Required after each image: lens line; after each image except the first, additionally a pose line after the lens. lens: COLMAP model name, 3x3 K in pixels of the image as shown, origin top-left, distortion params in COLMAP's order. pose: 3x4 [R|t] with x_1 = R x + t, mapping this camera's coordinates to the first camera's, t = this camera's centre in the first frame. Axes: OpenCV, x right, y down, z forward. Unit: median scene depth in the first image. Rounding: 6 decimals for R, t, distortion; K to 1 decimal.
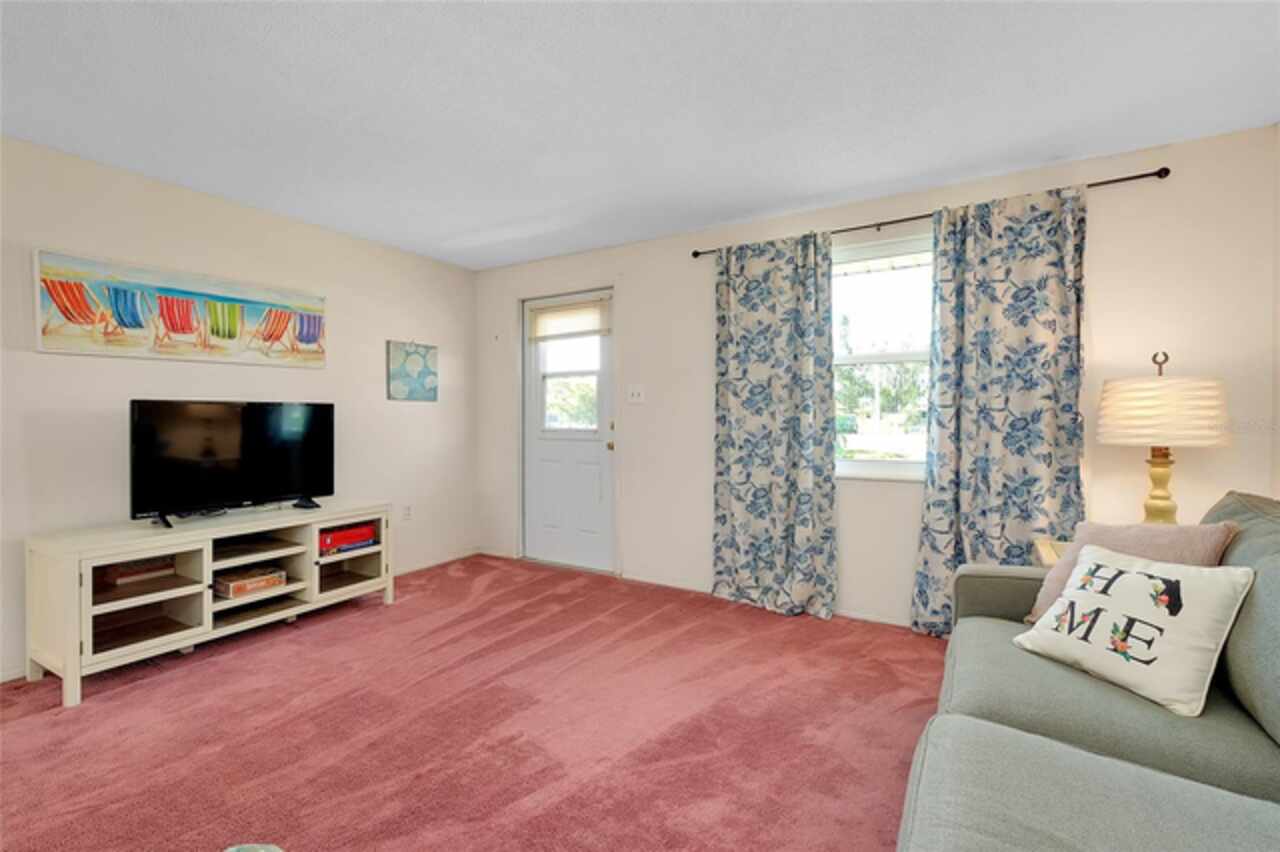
lens RADIAL K [[577.3, 0, 640.0], [0, 577.3, 426.0], [0, 0, 1]] dist [0.000108, -0.000292]
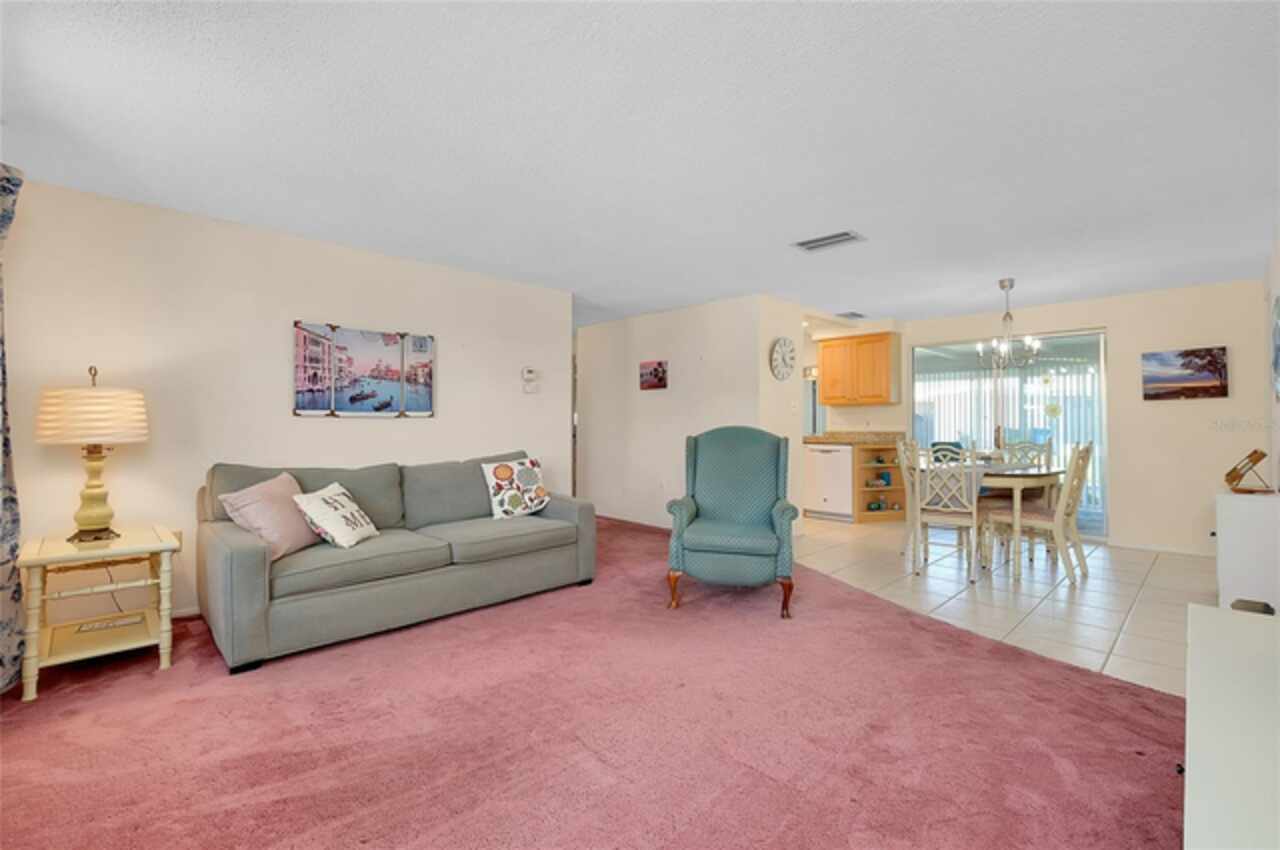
lens RADIAL K [[563.4, 0, 637.9], [0, 563.4, 418.7], [0, 0, 1]] dist [-0.001056, -0.000021]
pose [[-0.968706, -0.000835, 0.248210, -0.342852], [0.000078, 0.999993, 0.003666, -0.015364], [-0.248212, 0.003571, -0.968699, 1.290107]]
